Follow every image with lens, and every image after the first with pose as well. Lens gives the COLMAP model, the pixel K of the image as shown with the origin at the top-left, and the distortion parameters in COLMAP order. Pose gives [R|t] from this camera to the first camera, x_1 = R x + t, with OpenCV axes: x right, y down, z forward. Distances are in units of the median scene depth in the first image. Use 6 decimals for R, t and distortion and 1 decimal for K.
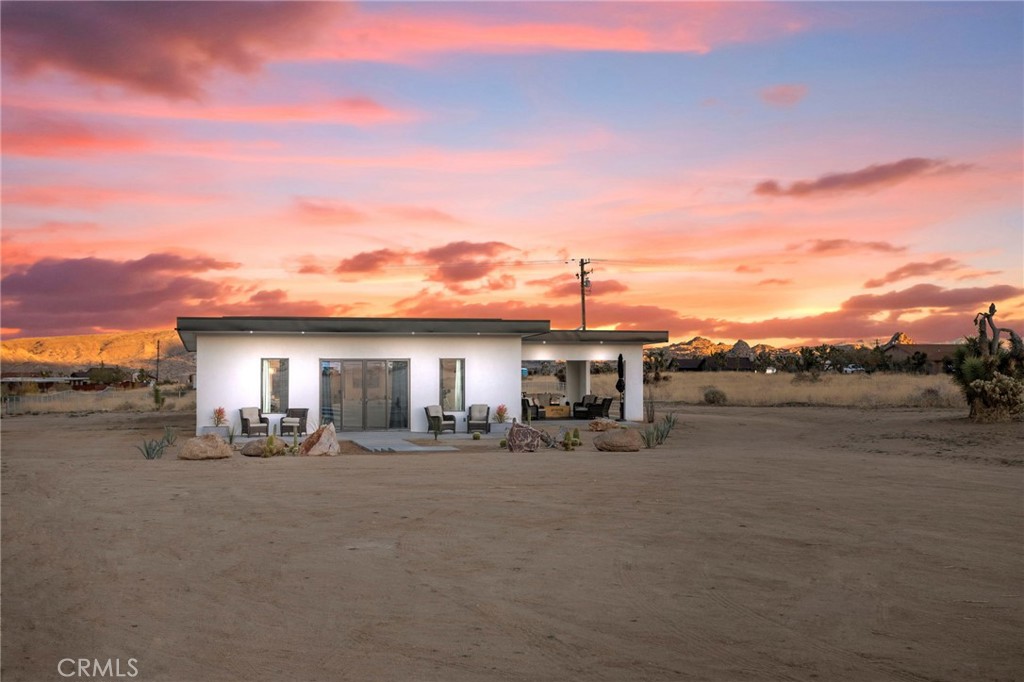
lens RADIAL K [[1117.4, 0, 513.8], [0, 1117.4, 370.7], [0, 0, 1]] dist [-0.070799, 0.456013]
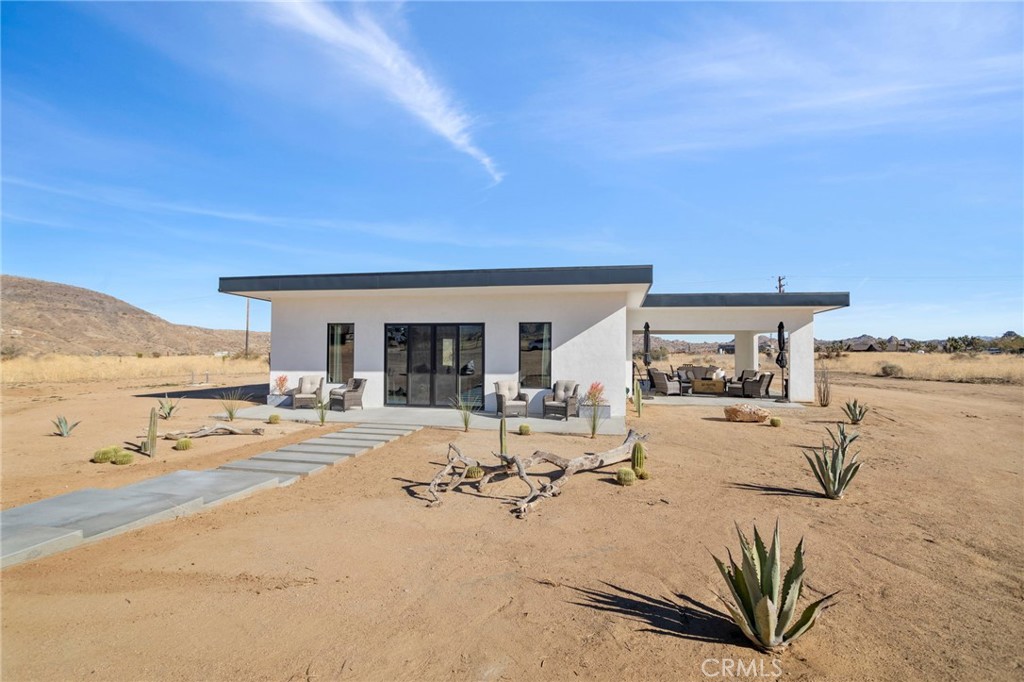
lens RADIAL K [[495.4, 0, 511.3], [0, 495.4, 335.5], [0, 0, 1]] dist [-0.051909, 0.033912]
pose [[0.894060, -0.003059, -0.447937, 0.078385], [-0.010412, 0.999565, -0.027609, 0.007342], [0.447826, 0.029348, 0.893639, 0.581218]]
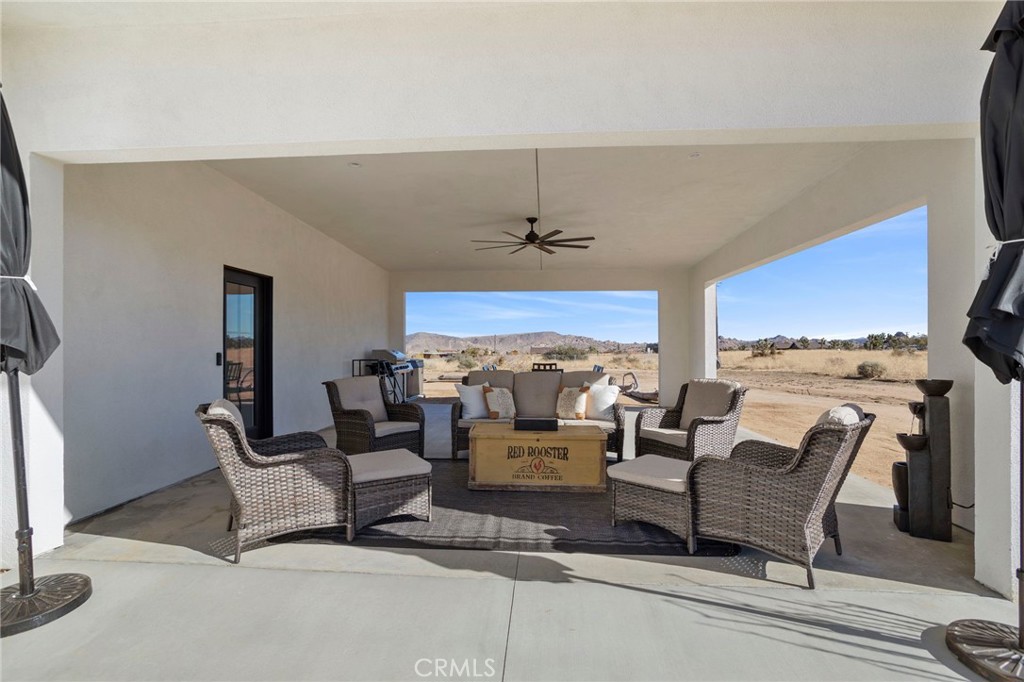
lens RADIAL K [[502.3, 0, 514.6], [0, 502.3, 343.0], [0, 0, 1]] dist [-0.027075, 0.002177]
pose [[0.947780, 0.000127, -0.318926, 0.067001], [-0.005215, 0.999872, -0.015100, 0.016633], [0.318883, 0.015974, 0.947659, 0.945461]]
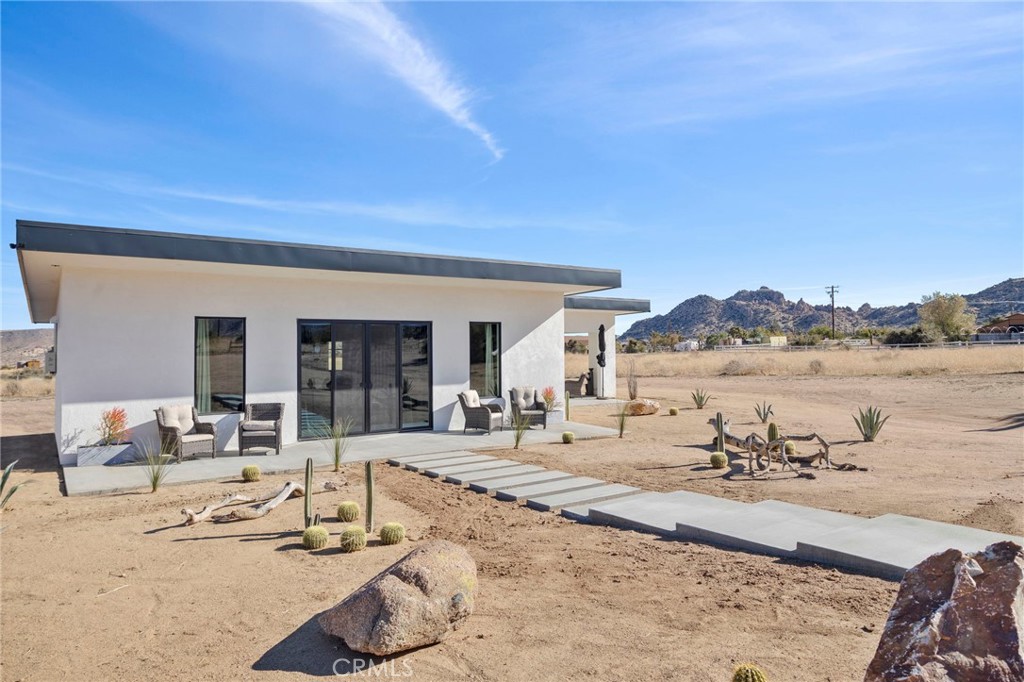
lens RADIAL K [[663.6, 0, 513.6], [0, 663.6, 325.8], [0, 0, 1]] dist [-0.053775, 0.081215]
pose [[0.936851, 0.004422, 0.349700, -0.159268], [0.011266, 0.999020, -0.042813, 0.007982], [-0.349546, 0.044049, 0.935883, 0.523614]]
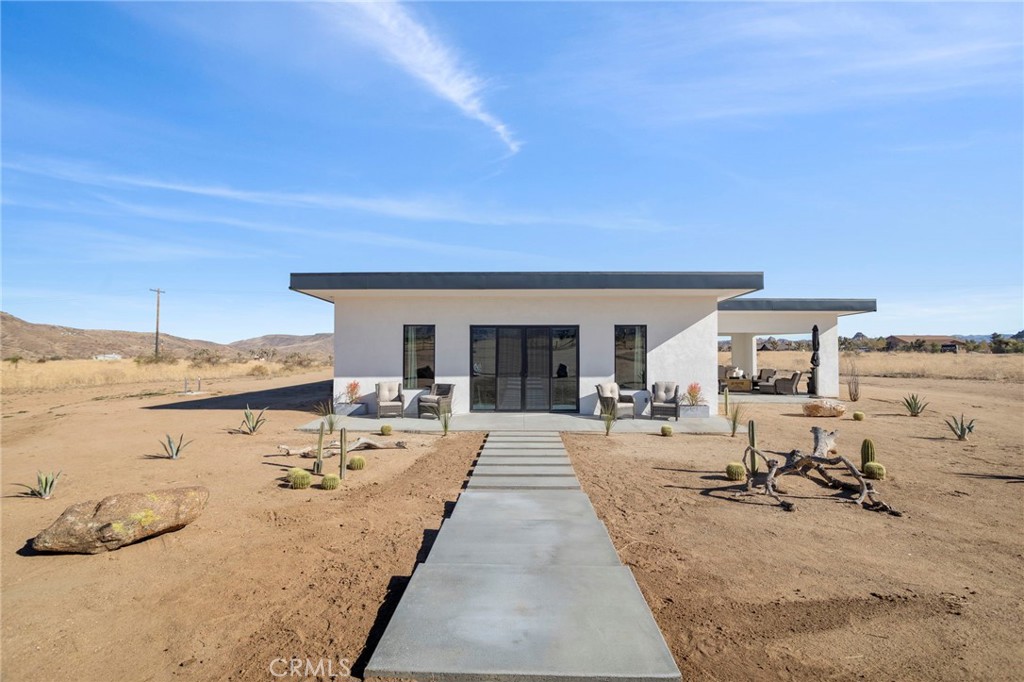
lens RADIAL K [[495.4, 0, 511.3], [0, 495.4, 335.5], [0, 0, 1]] dist [-0.051909, 0.033912]
pose [[0.959333, -0.004035, -0.282249, -0.031753], [-0.004789, 0.999521, -0.030567, 0.007035], [0.282237, 0.030676, 0.958854, 0.543696]]
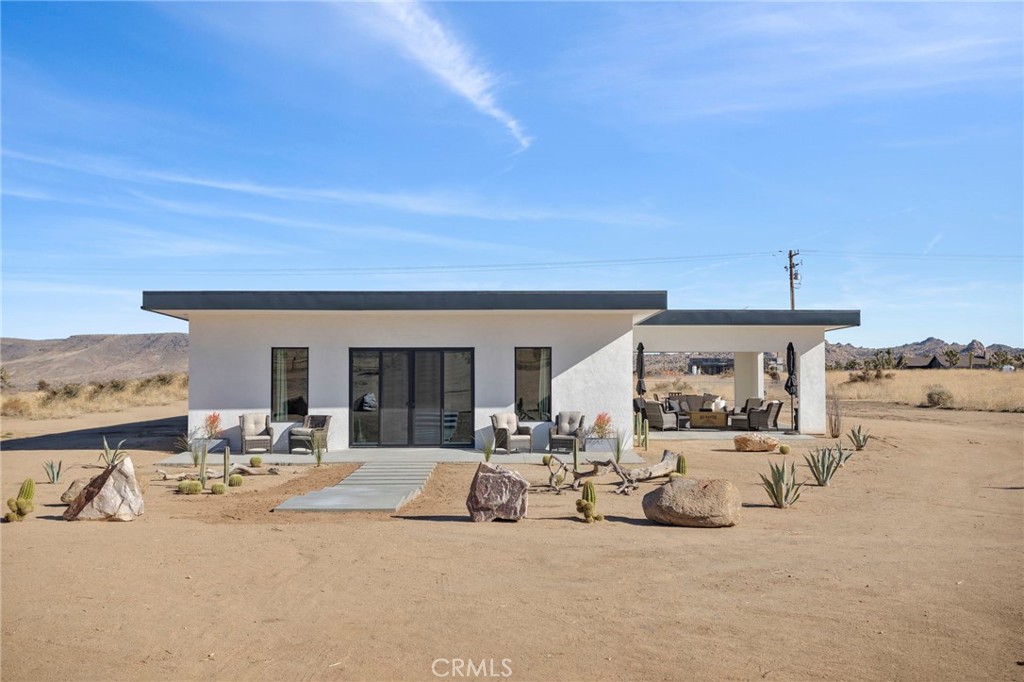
lens RADIAL K [[975.1, 0, 512.0], [0, 975.1, 341.0], [0, 0, 1]] dist [0.008589, 0.012329]
pose [[0.970953, -0.005508, -0.239208, 0.071093], [-0.001320, 0.999596, -0.028375, 0.002332], [0.239268, 0.027866, 0.970554, 0.335185]]
